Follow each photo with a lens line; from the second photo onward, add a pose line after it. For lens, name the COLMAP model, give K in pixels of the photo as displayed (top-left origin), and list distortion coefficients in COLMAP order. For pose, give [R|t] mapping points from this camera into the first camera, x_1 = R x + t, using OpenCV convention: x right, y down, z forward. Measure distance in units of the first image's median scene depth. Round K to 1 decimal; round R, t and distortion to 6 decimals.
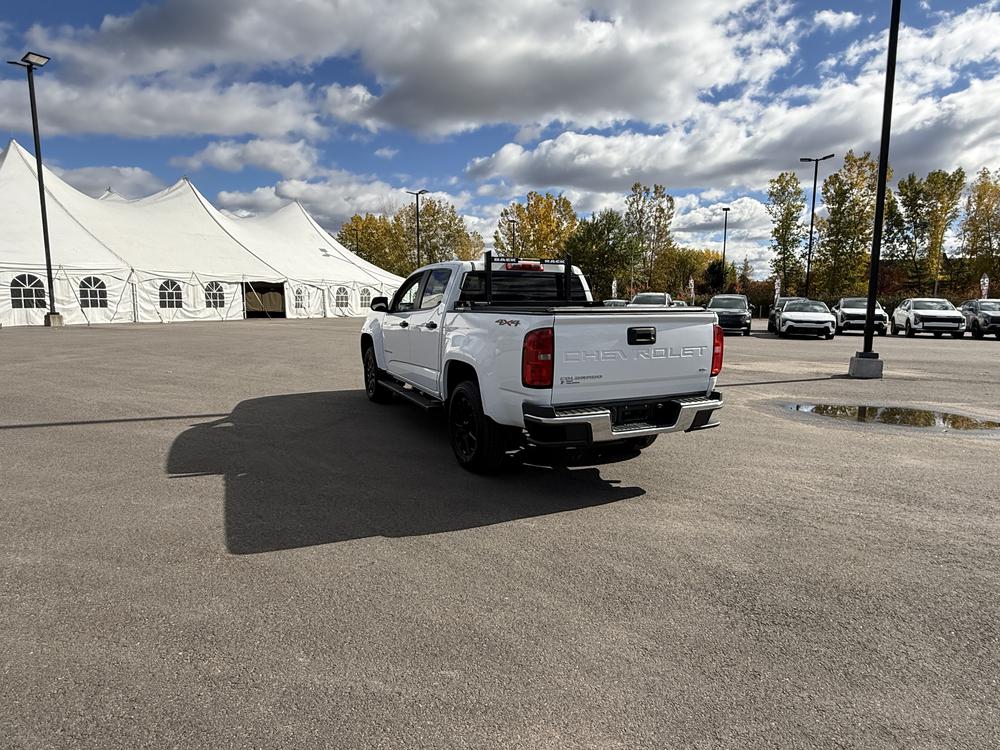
lens RADIAL K [[578.3, 0, 498.7], [0, 578.3, 372.8], [0, 0, 1]] dist [-0.009321, 0.013528]
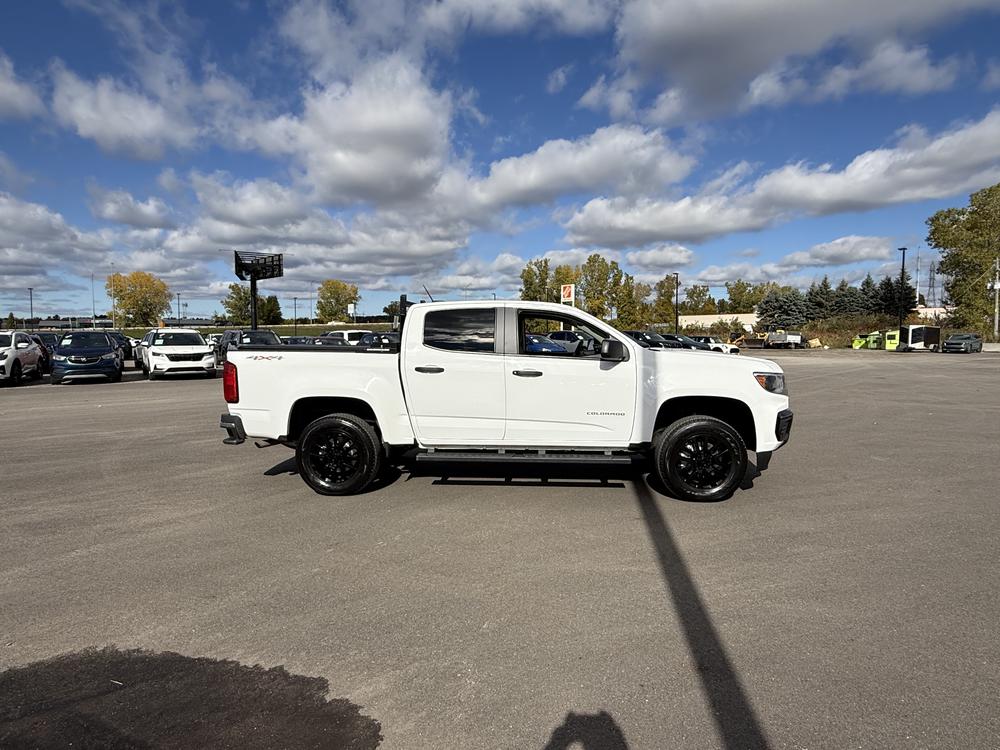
lens RADIAL K [[586.6, 0, 492.0], [0, 586.6, 371.9], [0, 0, 1]] dist [-0.000650, -0.000202]
pose [[-0.540142, 0.043404, -0.840454, 0.078168], [-0.111726, 0.986131, 0.122731, -0.018886], [0.834124, 0.160193, -0.527802, 0.148189]]
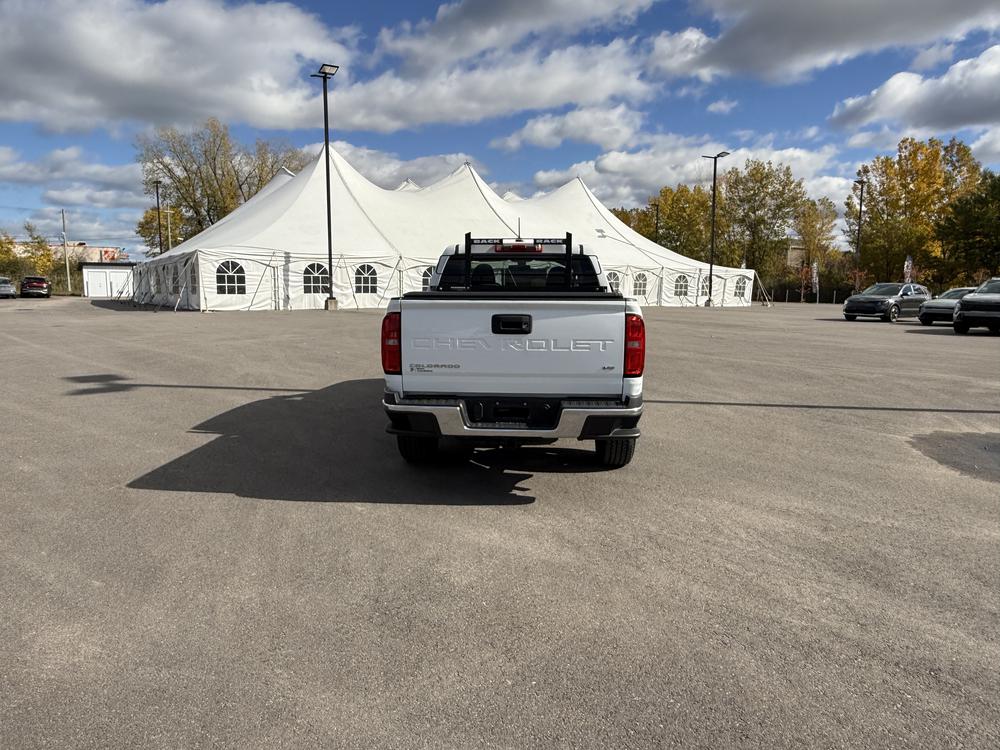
lens RADIAL K [[682.4, 0, 502.7], [0, 682.4, 386.7], [0, 0, 1]] dist [0.010193, -0.012626]
pose [[0.874538, 0.072040, -0.479576, 0.047921], [-0.063039, 0.997402, 0.034870, -0.000248], [0.480842, -0.000263, 0.876807, 0.004689]]
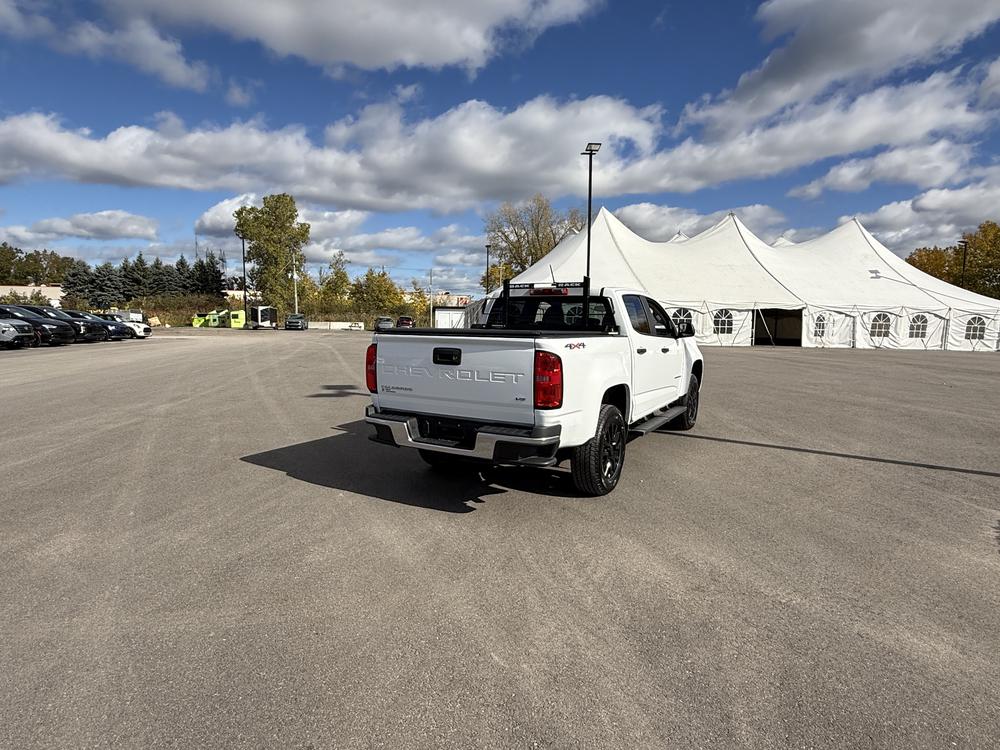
lens RADIAL K [[586.6, 0, 497.0], [0, 586.6, 384.7], [0, 0, 1]] dist [-0.000650, -0.000202]
pose [[0.546475, 0.092762, -0.832322, 0.075913], [-0.116922, 0.992564, 0.033854, -0.003797], [0.829273, 0.078816, 0.553258, 0.031755]]
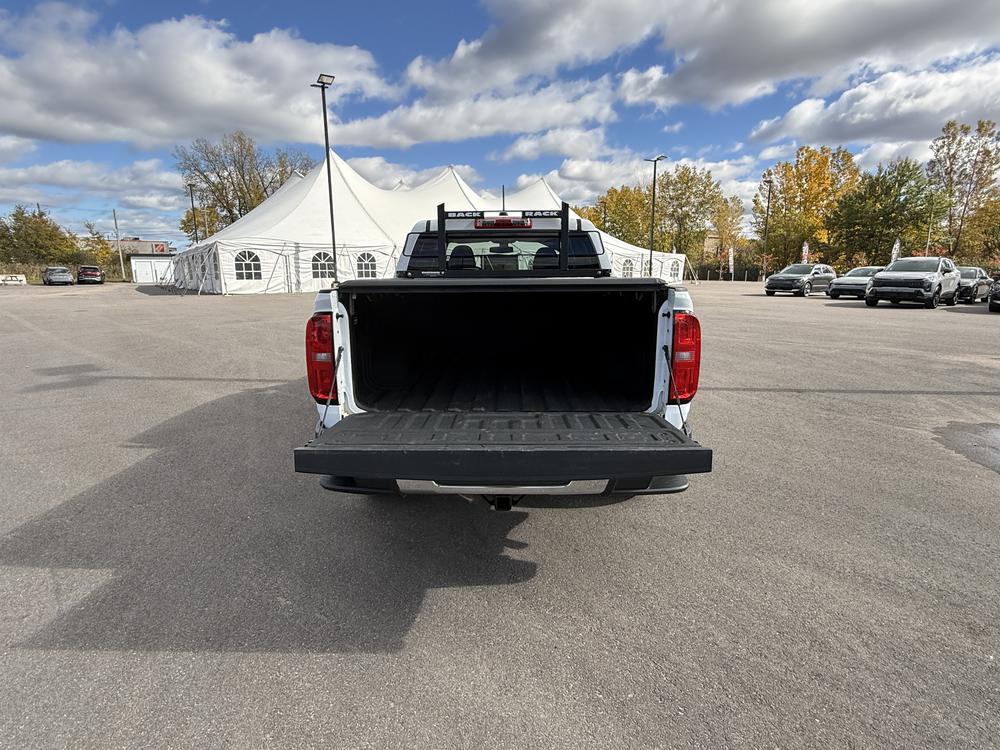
lens RADIAL K [[523.3, 0, 502.1], [0, 523.3, 380.3], [0, 0, 1]] dist [-0.000294, 0.000702]
pose [[0.892395, 0.085296, -0.443120, 0.031307], [-0.048076, 0.994355, 0.094584, -0.004015], [0.448686, -0.063103, 0.891459, 0.033705]]
